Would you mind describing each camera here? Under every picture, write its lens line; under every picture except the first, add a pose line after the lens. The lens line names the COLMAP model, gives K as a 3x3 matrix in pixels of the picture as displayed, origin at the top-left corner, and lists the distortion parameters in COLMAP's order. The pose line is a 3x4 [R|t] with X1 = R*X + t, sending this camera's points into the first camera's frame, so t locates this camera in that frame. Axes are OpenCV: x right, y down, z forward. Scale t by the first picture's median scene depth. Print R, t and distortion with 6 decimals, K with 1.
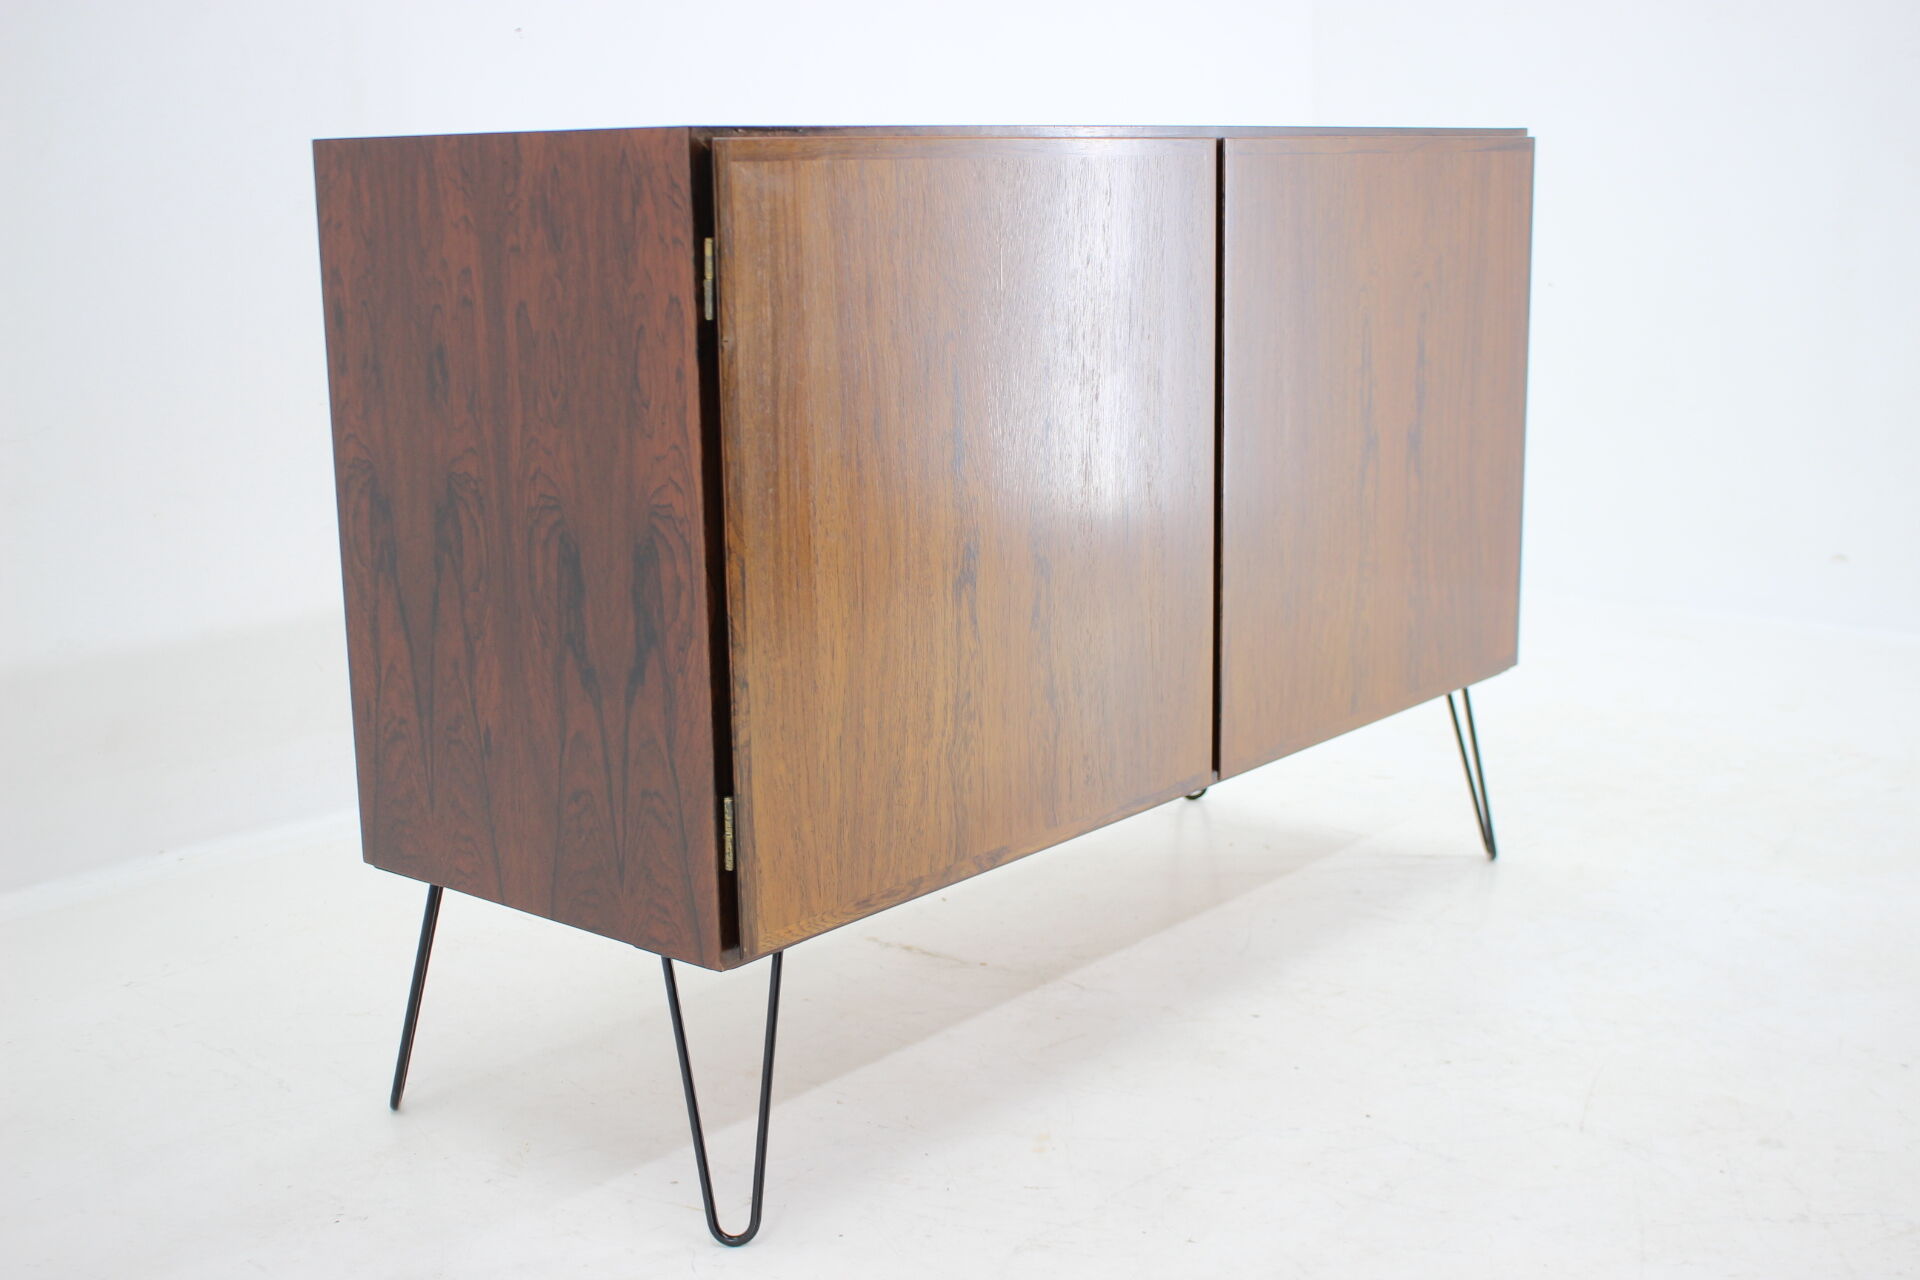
lens RADIAL K [[2315.2, 0, 960.0], [0, 2315.2, 640.0], [0, 0, 1]] dist [-0.099025, 0.002876]
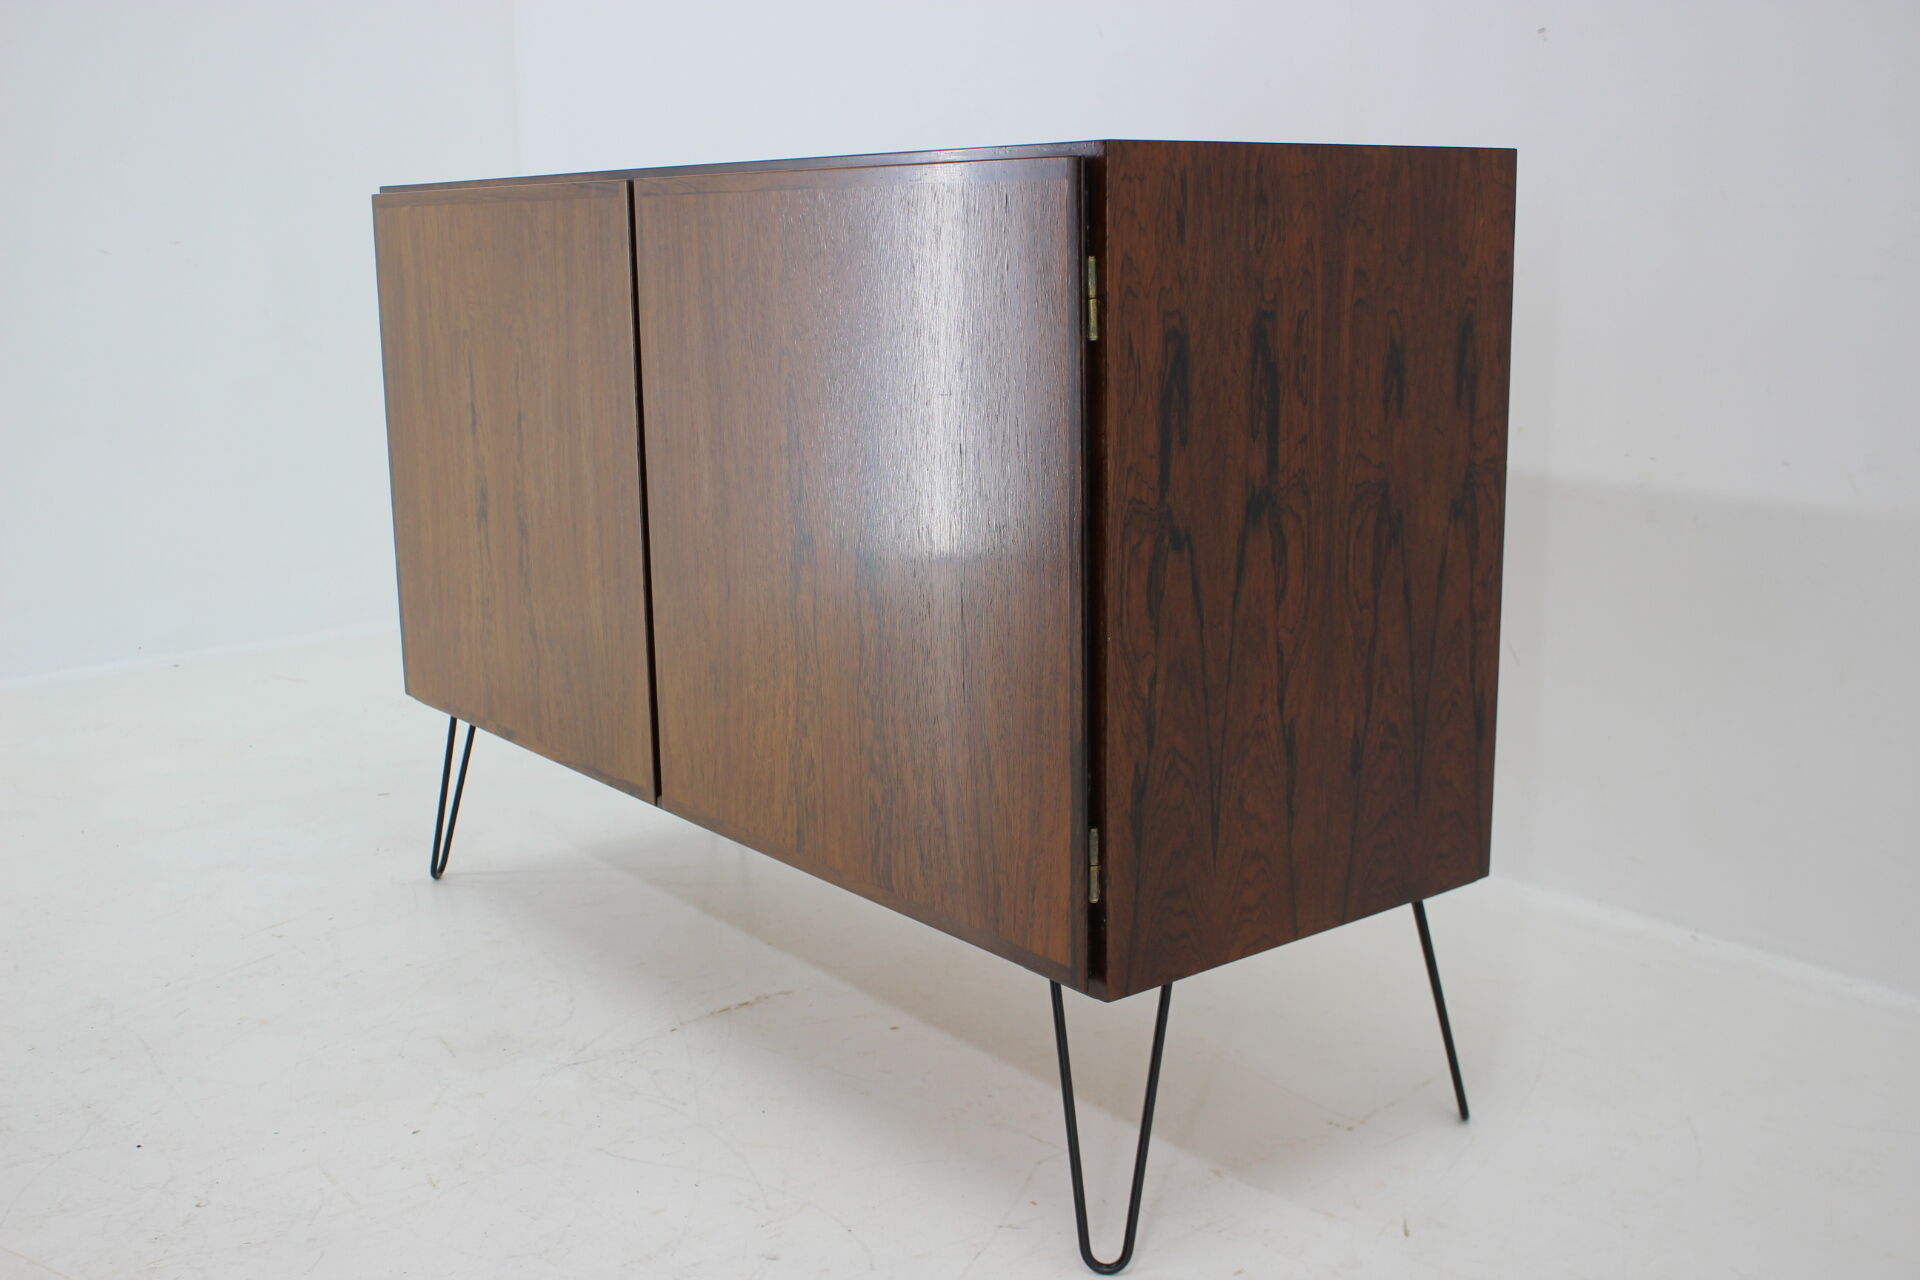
lens RADIAL K [[2035.2, 0, 960.0], [0, 2035.2, 640.0], [0, 0, 1]] dist [-0.094829, 0.001495]
pose [[-0.215985, 0.215914, -0.952224, 1.148037], [-0.183808, 0.948816, 0.256833, -0.329803], [0.958939, 0.230499, -0.165243, 1.564176]]
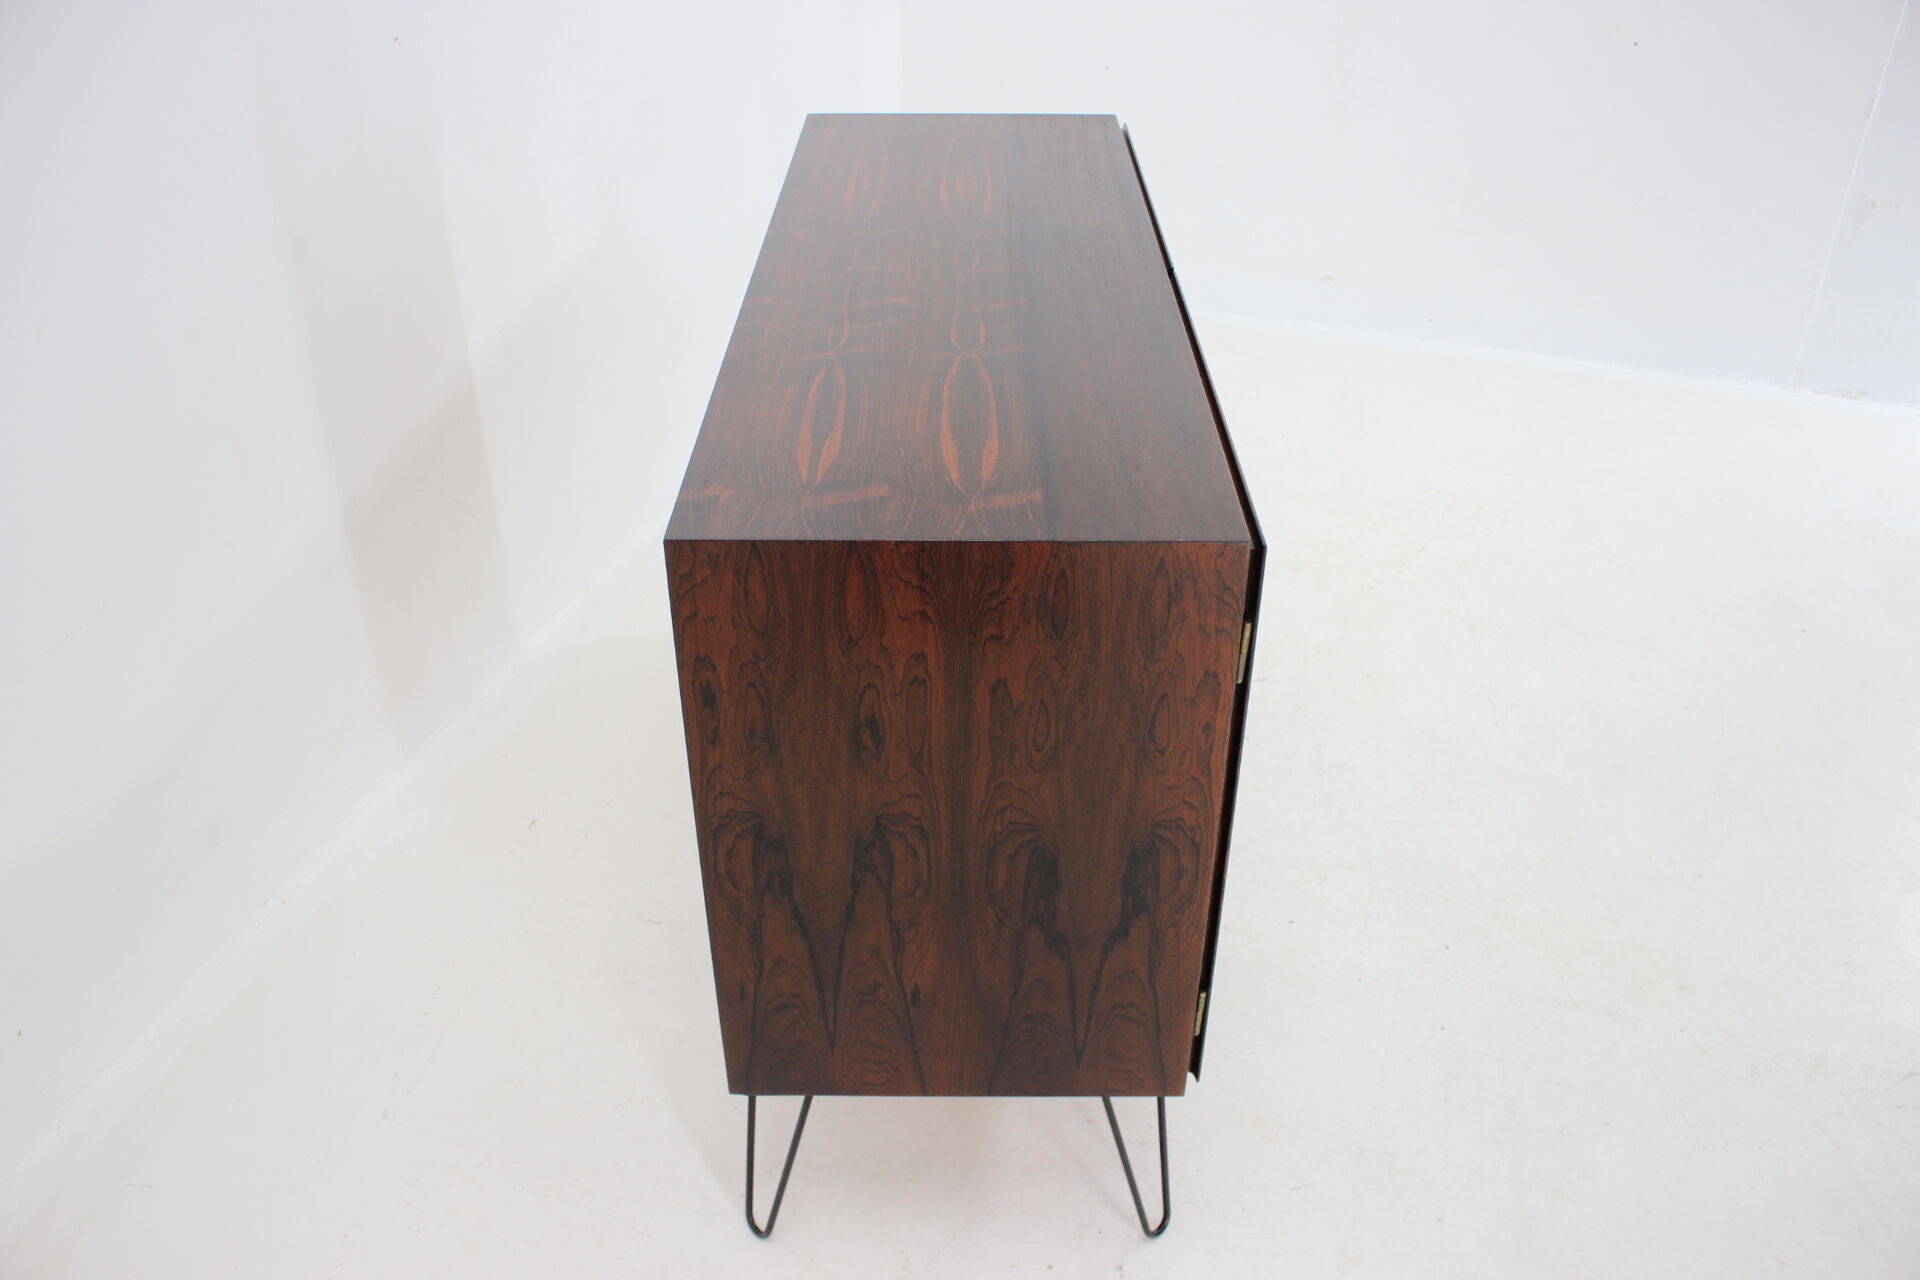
lens RADIAL K [[1605.6, 0, 960.0], [0, 1605.6, 640.0], [0, 0, 1]] dist [-0.137557, 0.069392]
pose [[0.768739, -0.329703, 0.548030, -0.591685], [0.117787, 0.915209, 0.385381, -0.441677], [-0.628623, -0.231706, 0.742391, 0.461740]]
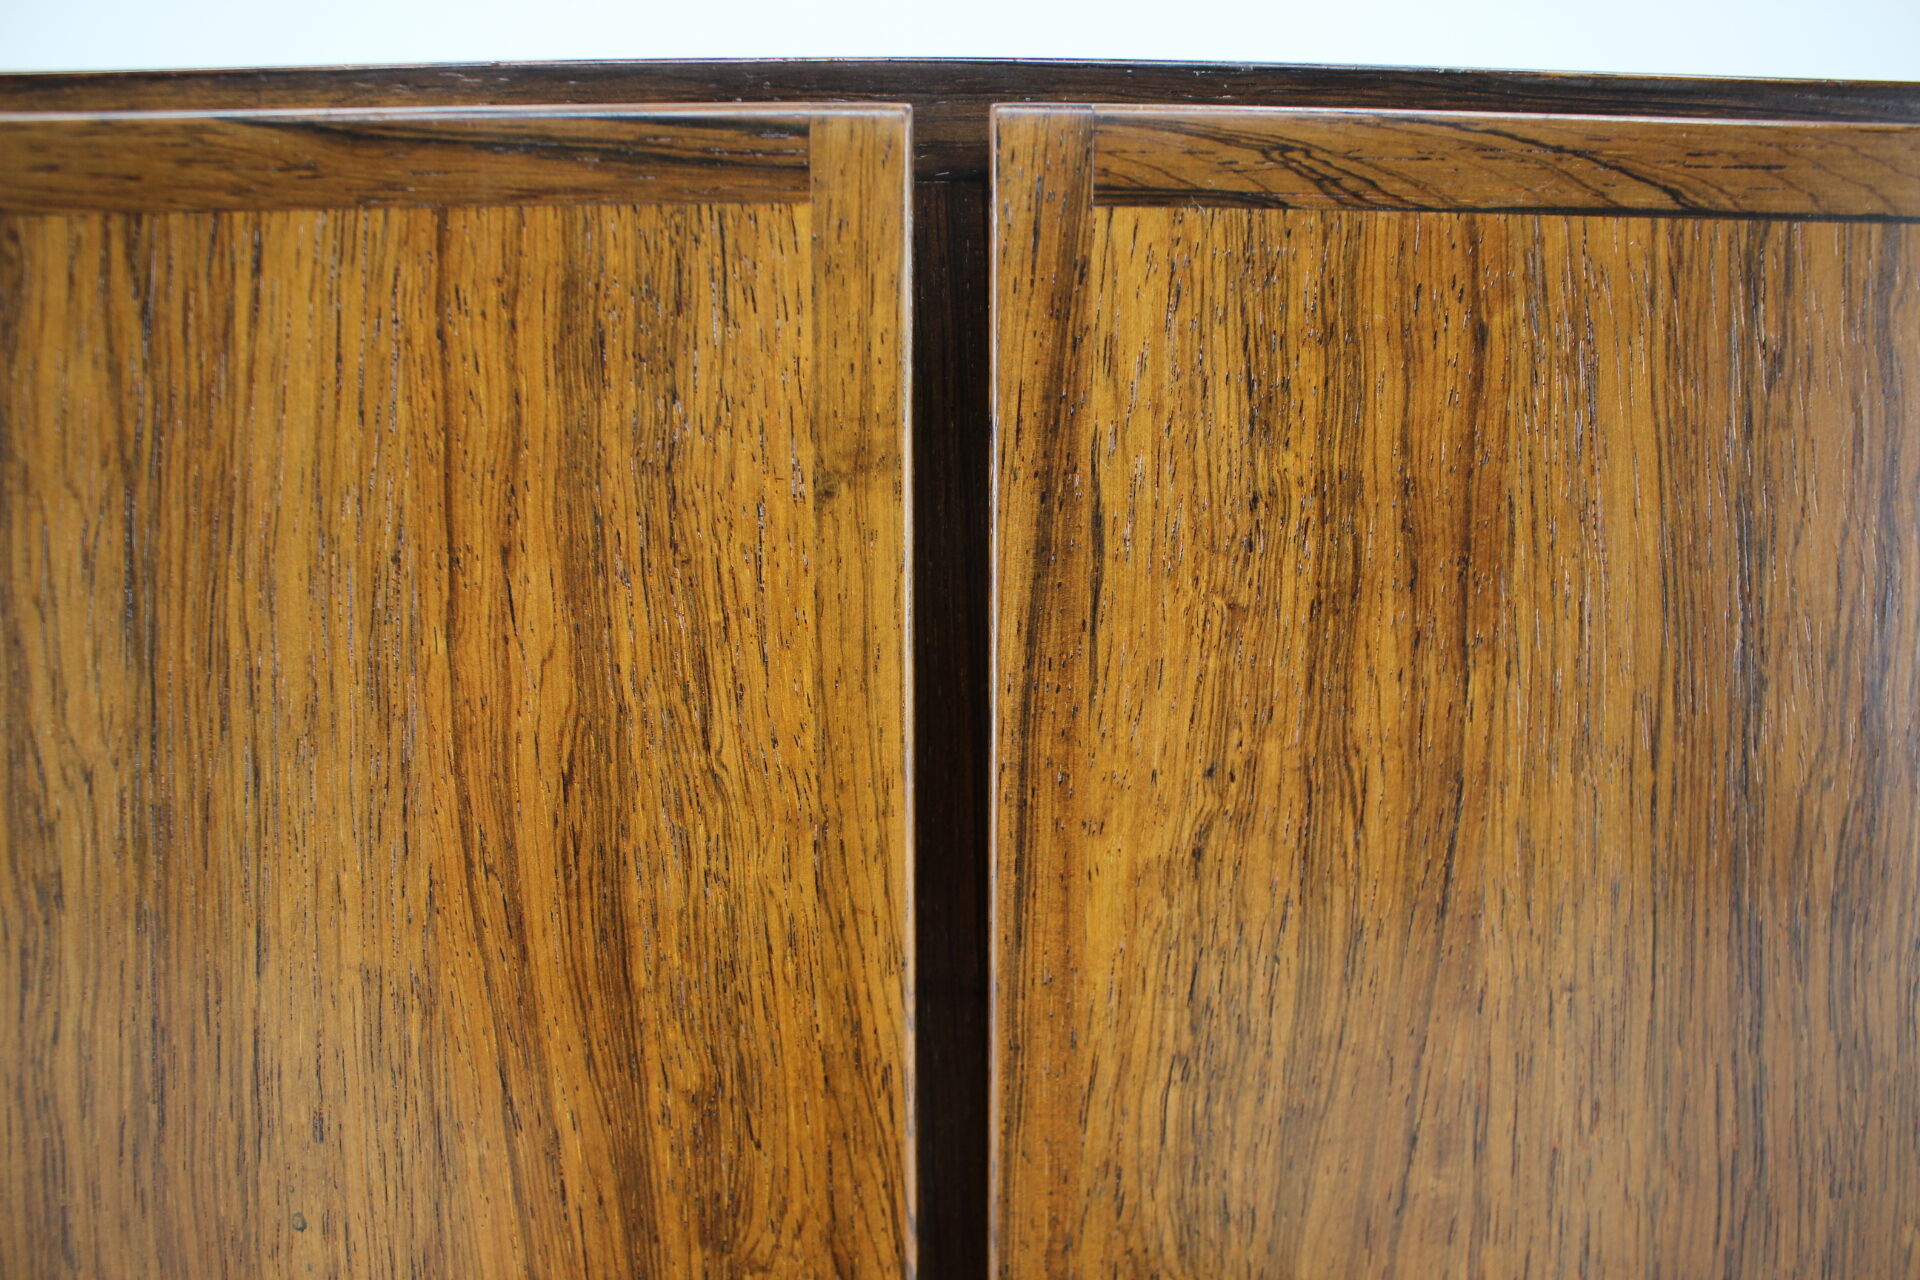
lens RADIAL K [[1605.6, 0, 960.0], [0, 1605.6, 640.0], [0, 0, 1]] dist [-0.137557, 0.069392]
pose [[0.661040, 0.134666, -0.738167, 0.244687], [-0.163049, 0.986036, 0.033872, -0.213268], [0.732421, 0.097967, 0.673767, 1.080352]]
